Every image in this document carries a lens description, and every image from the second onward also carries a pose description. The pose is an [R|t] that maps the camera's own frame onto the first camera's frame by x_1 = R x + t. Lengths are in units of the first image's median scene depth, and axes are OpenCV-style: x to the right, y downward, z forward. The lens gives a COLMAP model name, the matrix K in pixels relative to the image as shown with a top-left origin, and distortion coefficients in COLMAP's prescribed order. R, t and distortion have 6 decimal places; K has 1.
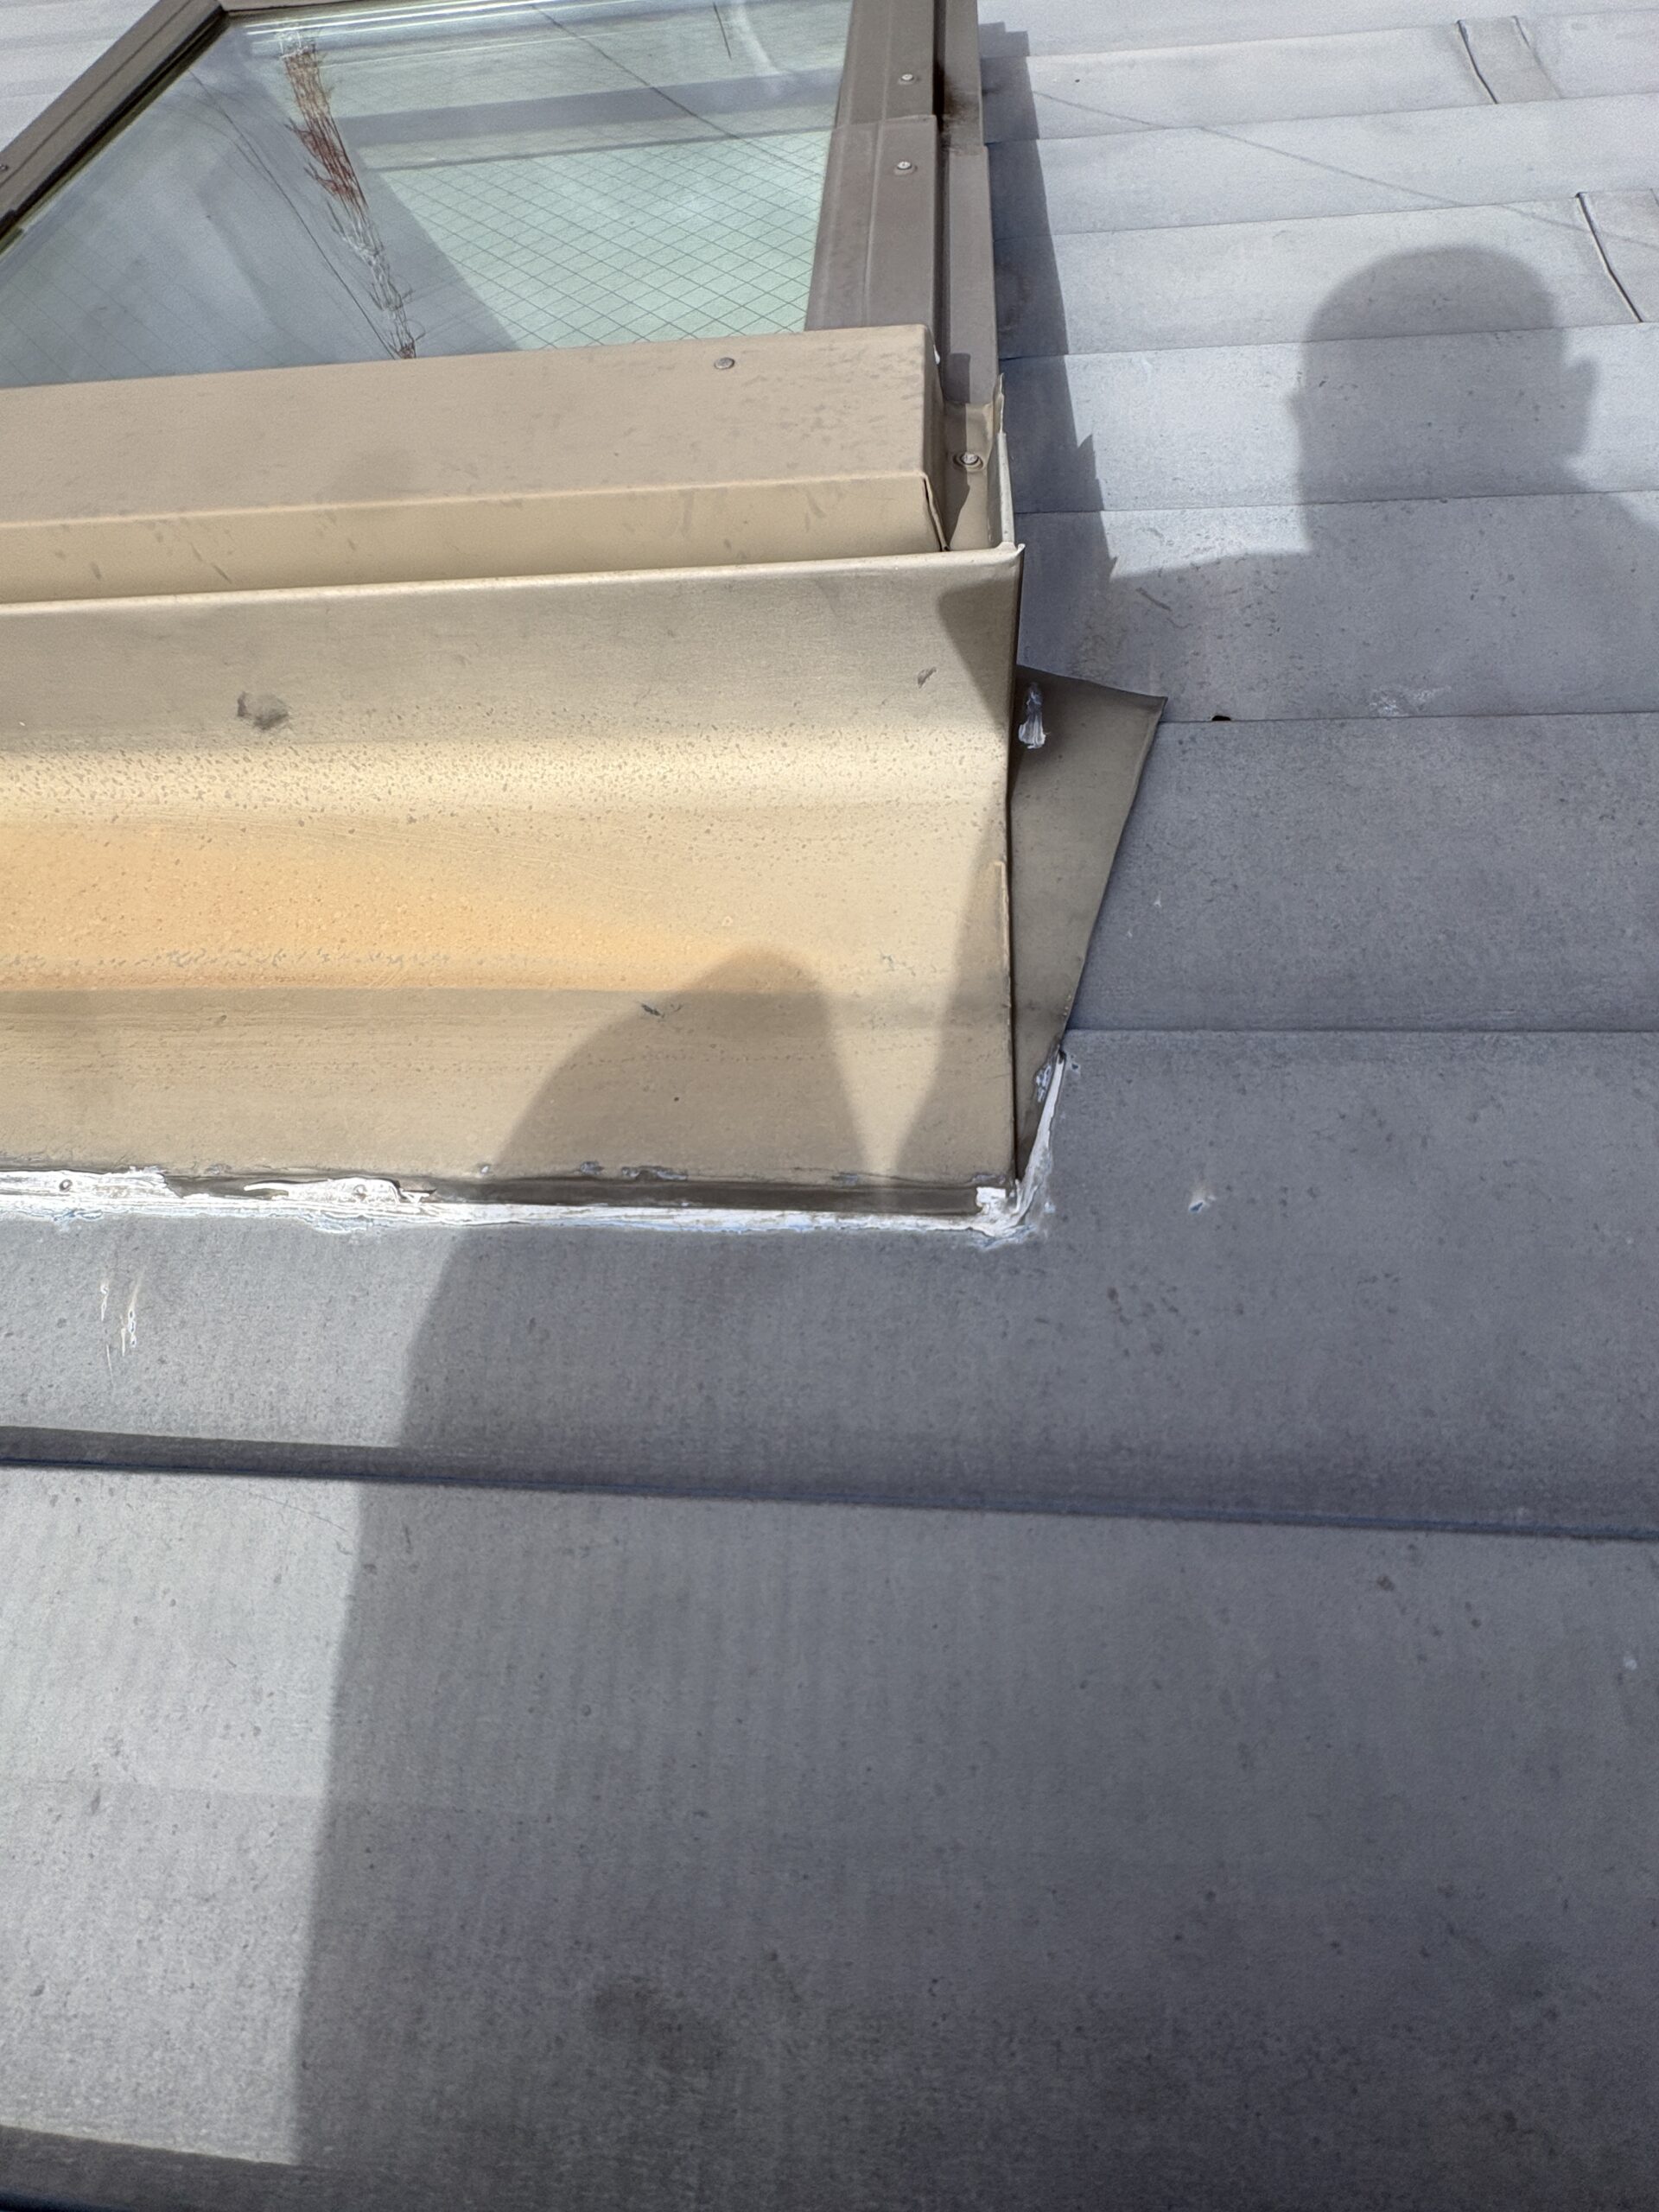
lens RADIAL K [[1024.5, 0, 824.7], [0, 1024.5, 1109.1], [0, 0, 1]] dist [-0.000087, 0.000428]
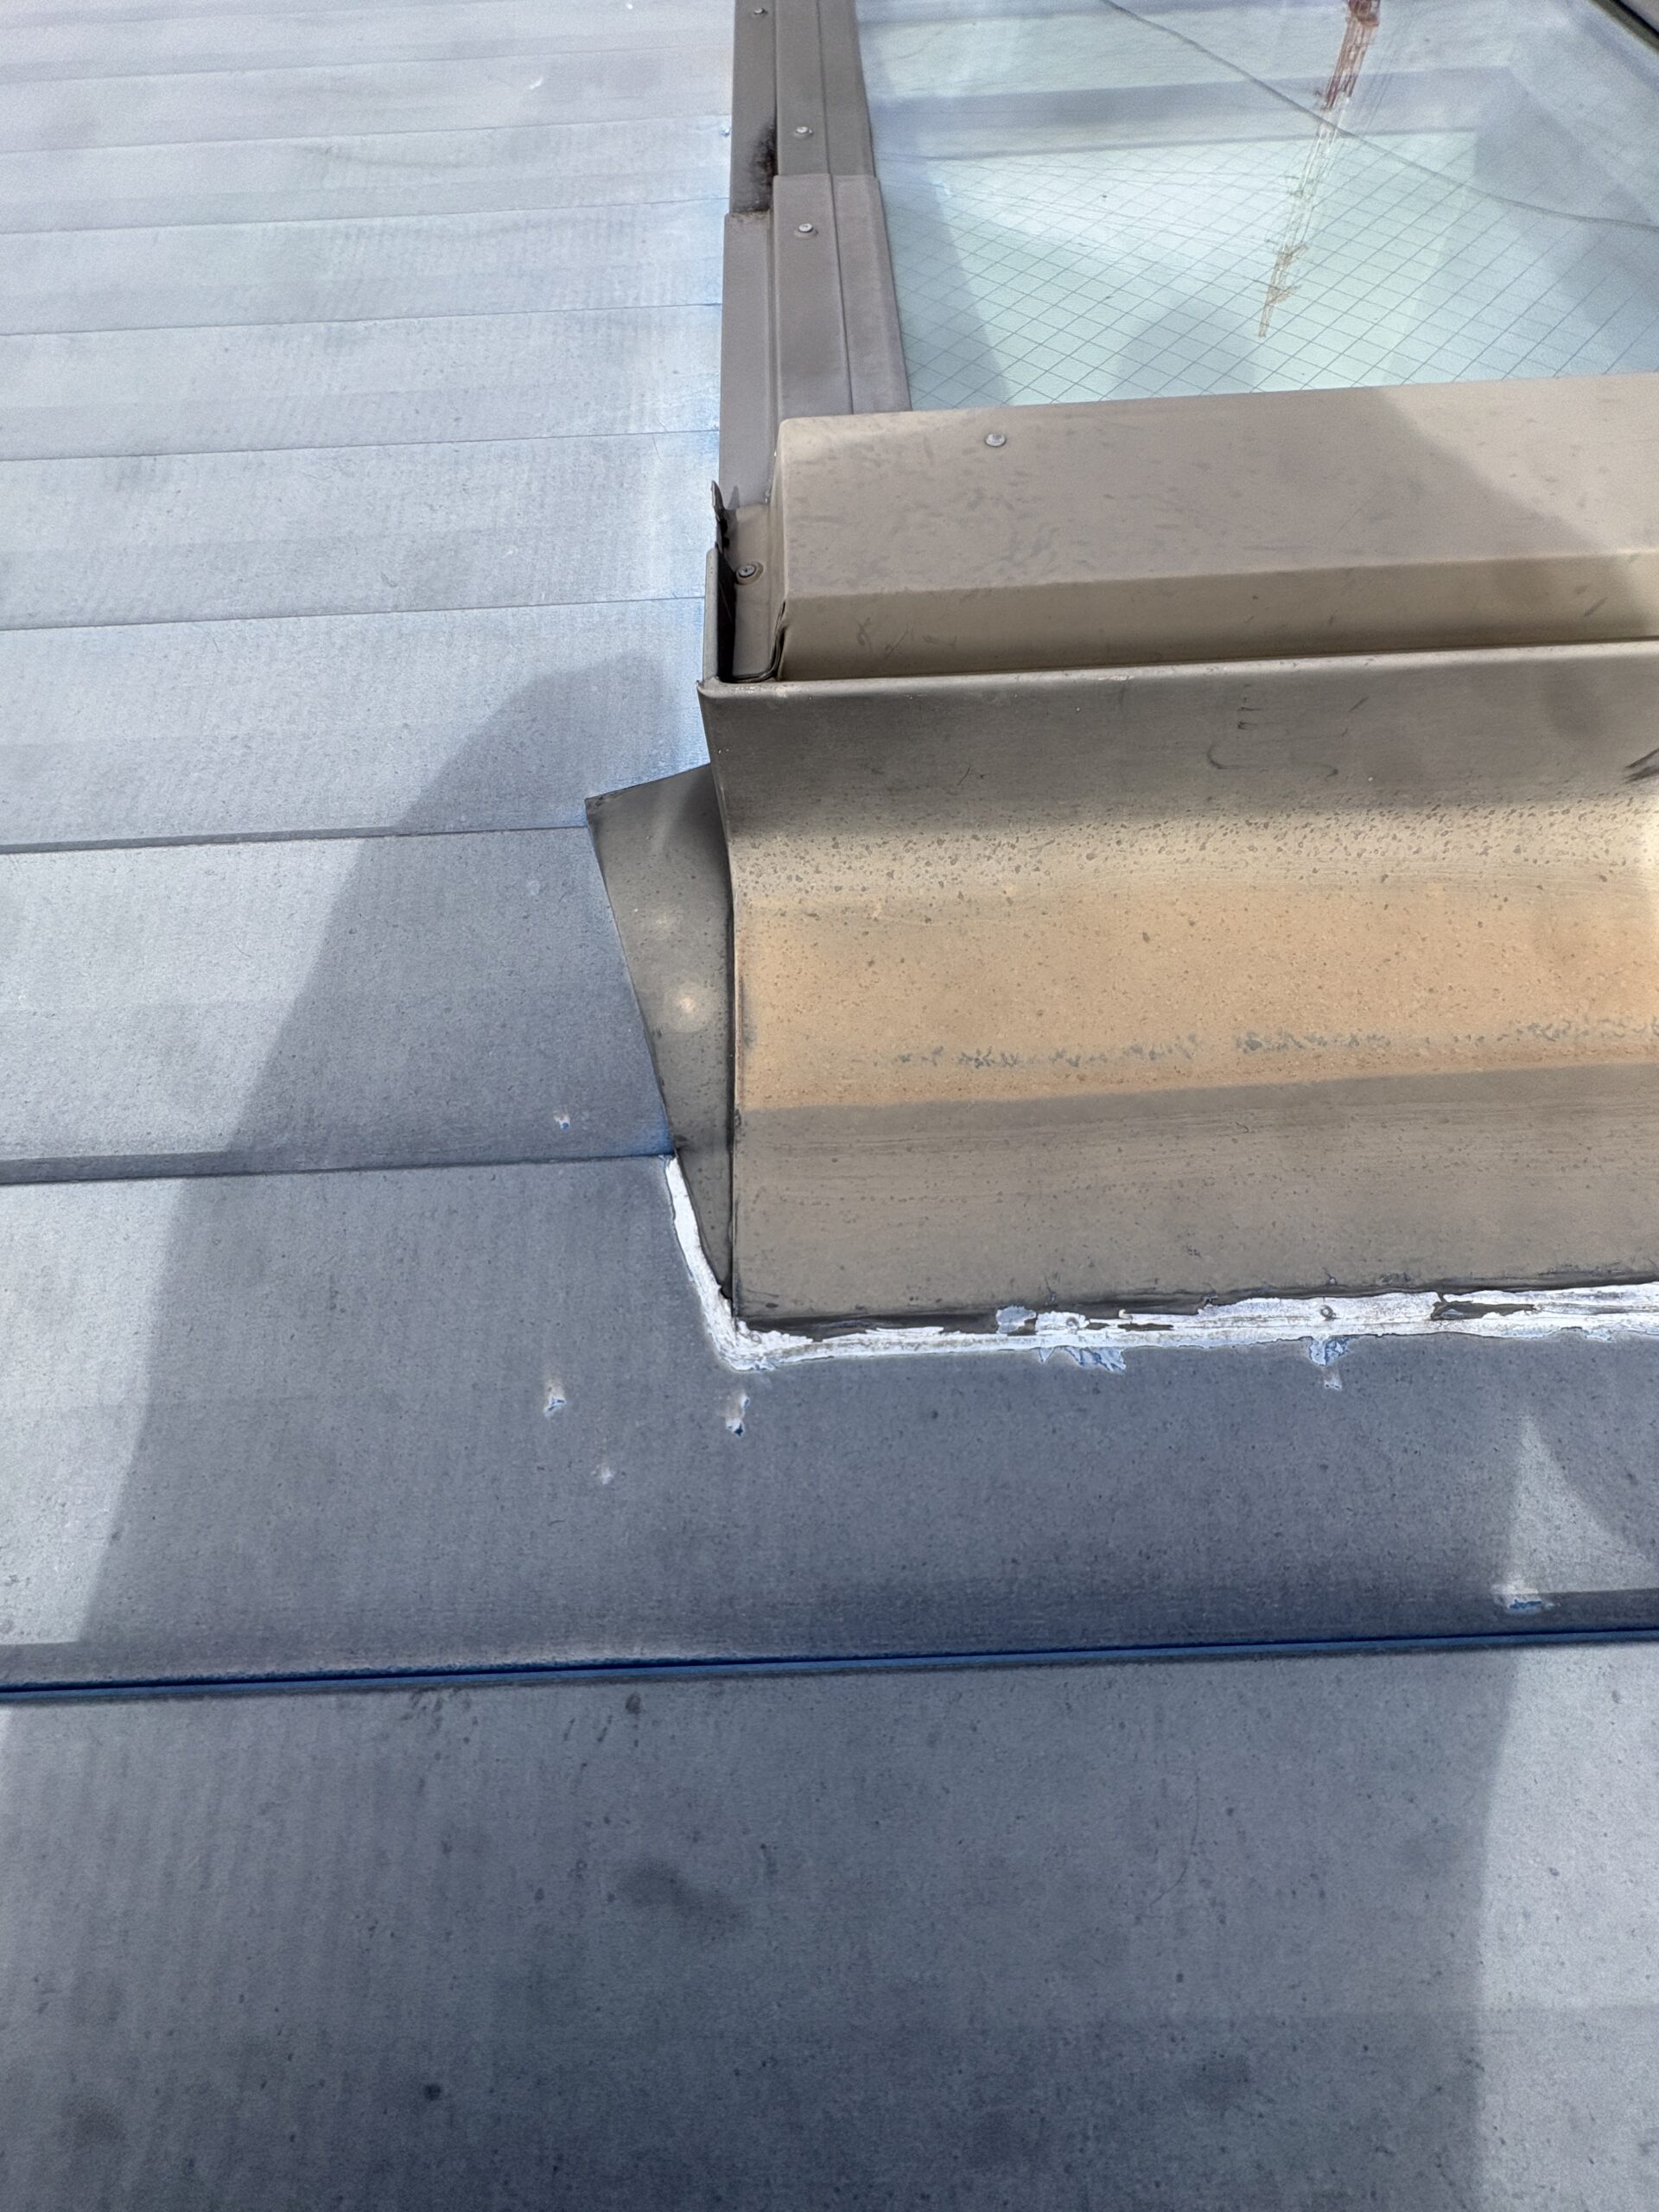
lens RADIAL K [[890.7, 0, 828.8], [0, 890.7, 1103.2], [0, 0, 1]] dist [0.002416, -0.000024]
pose [[0.993128, -0.058413, 0.101416, -1.371732], [0.052469, 0.996799, 0.060324, -0.165615], [-0.104615, -0.054588, 0.993013, 0.254819]]
